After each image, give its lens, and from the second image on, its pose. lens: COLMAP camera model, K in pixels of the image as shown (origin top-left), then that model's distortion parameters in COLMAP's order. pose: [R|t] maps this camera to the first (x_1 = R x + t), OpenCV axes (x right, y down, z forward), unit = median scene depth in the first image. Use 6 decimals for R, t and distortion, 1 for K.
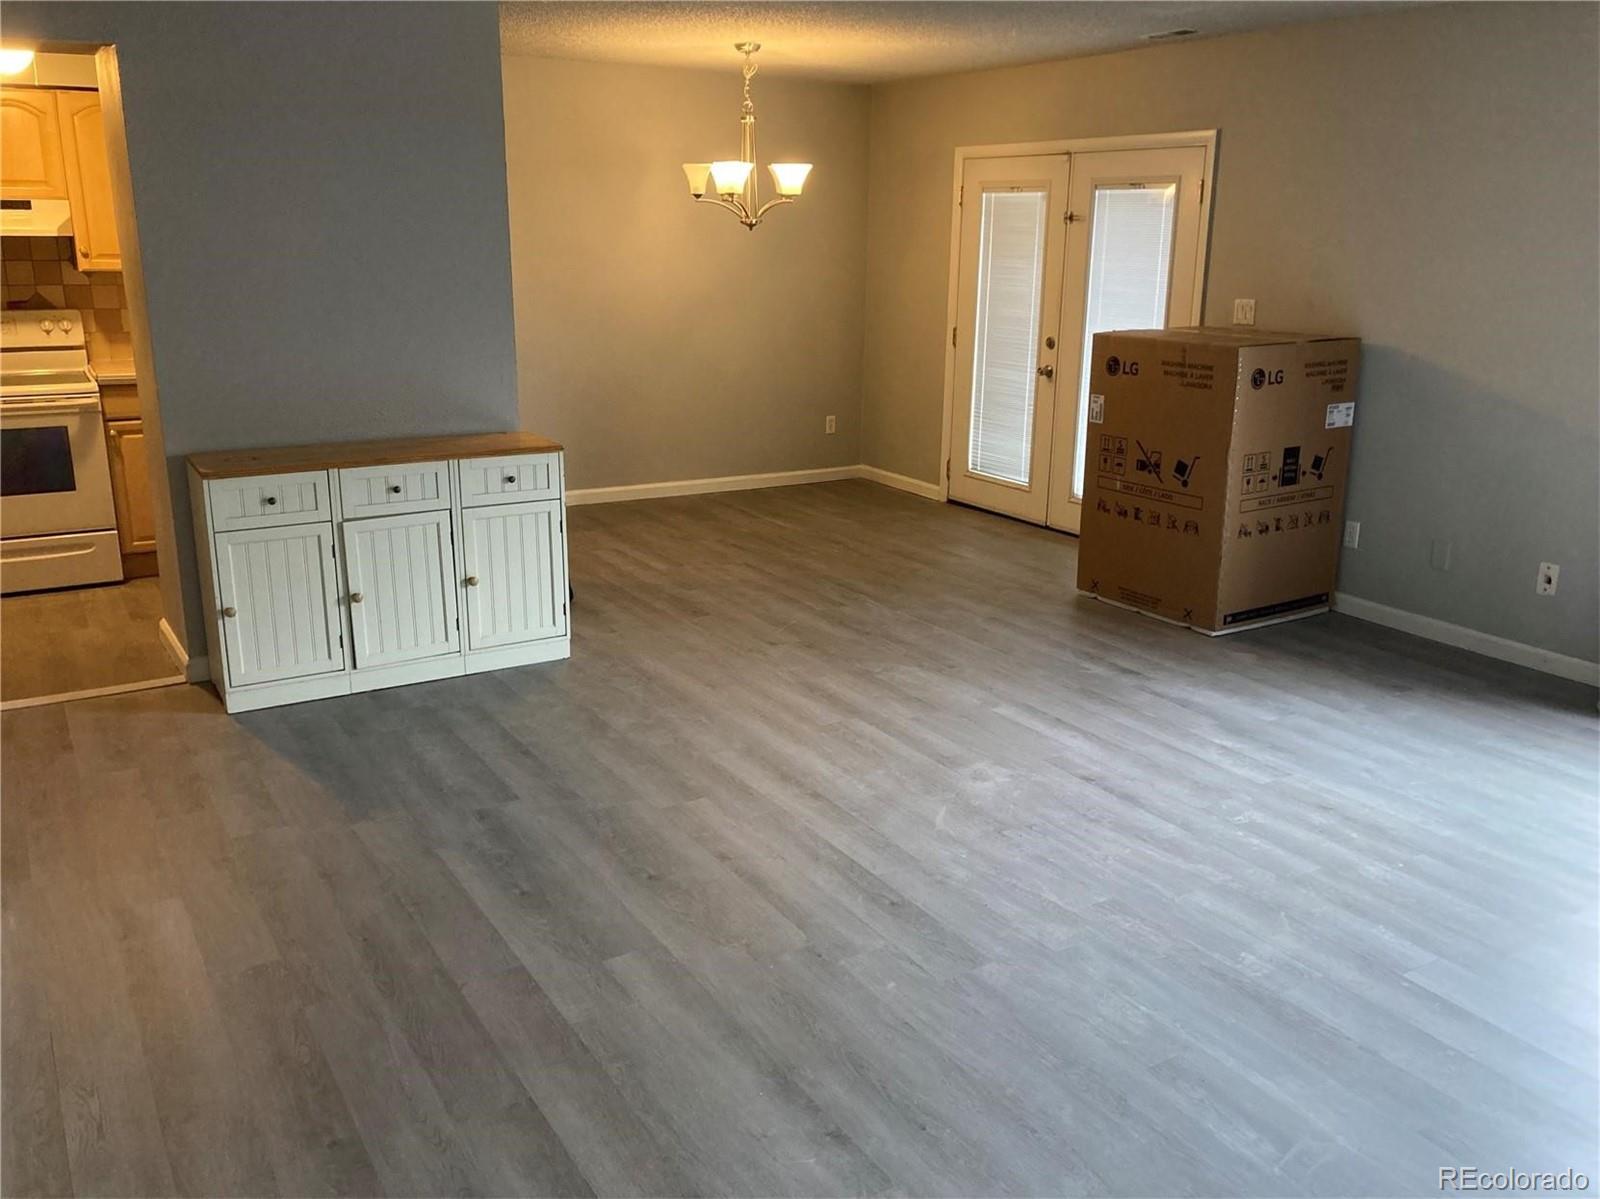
lens RADIAL K [[1304.7, 0, 803.4], [0, 1304.7, 590.4], [0, 0, 1]] dist [0.027884, -0.026172]
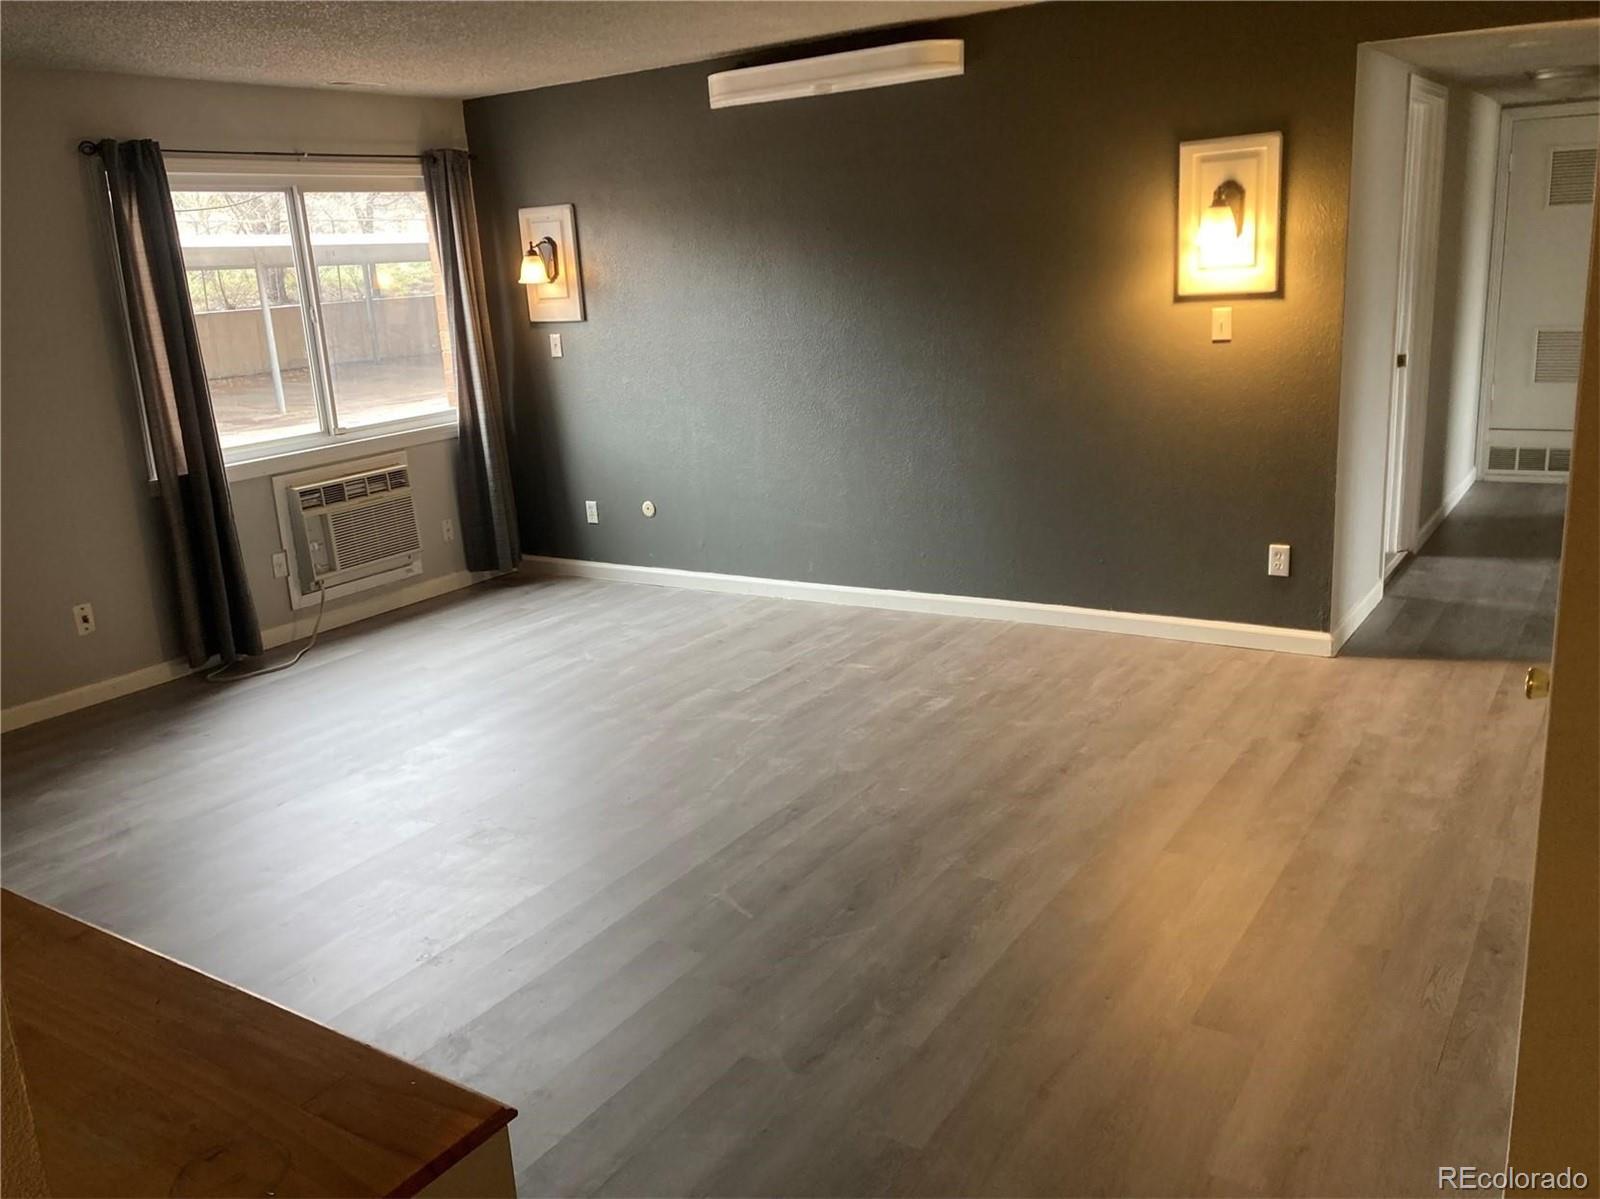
lens RADIAL K [[1304.7, 0, 794.0], [0, 1304.7, 598.8], [0, 0, 1]] dist [0.027884, -0.026172]
pose [[-0.418892, -0.216798, 0.881776, -1.296583], [0.298344, 0.884309, 0.359150, -0.498032], [-0.857625, 0.413518, -0.305750, 1.762307]]
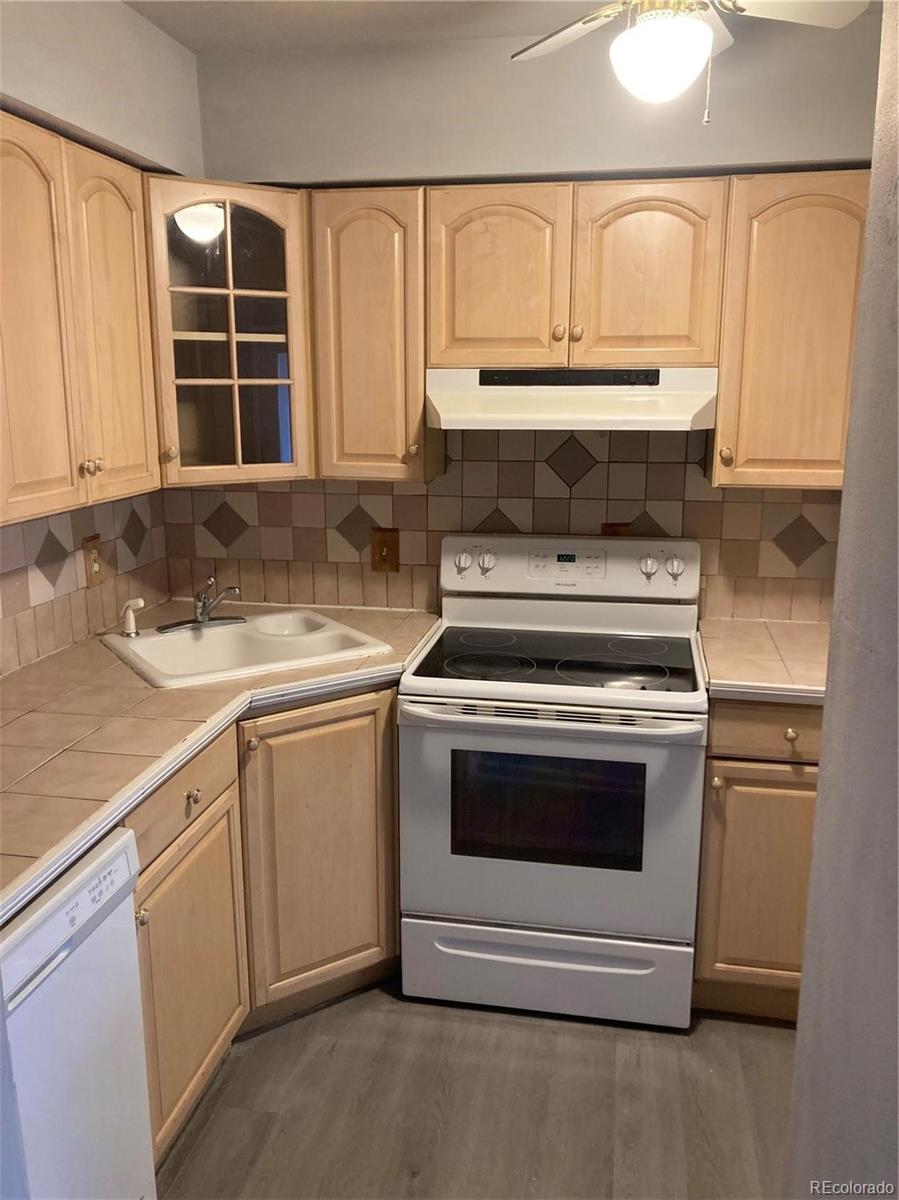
lens RADIAL K [[978.5, 0, 453.4], [0, 978.5, 602.5], [0, 0, 1]] dist [0.027884, -0.026172]
pose [[0.743527, 0.134366, -0.655067, -0.331837], [-0.168974, 0.985566, 0.010365, -0.171229], [0.647004, 0.102983, 0.755500, 0.579510]]
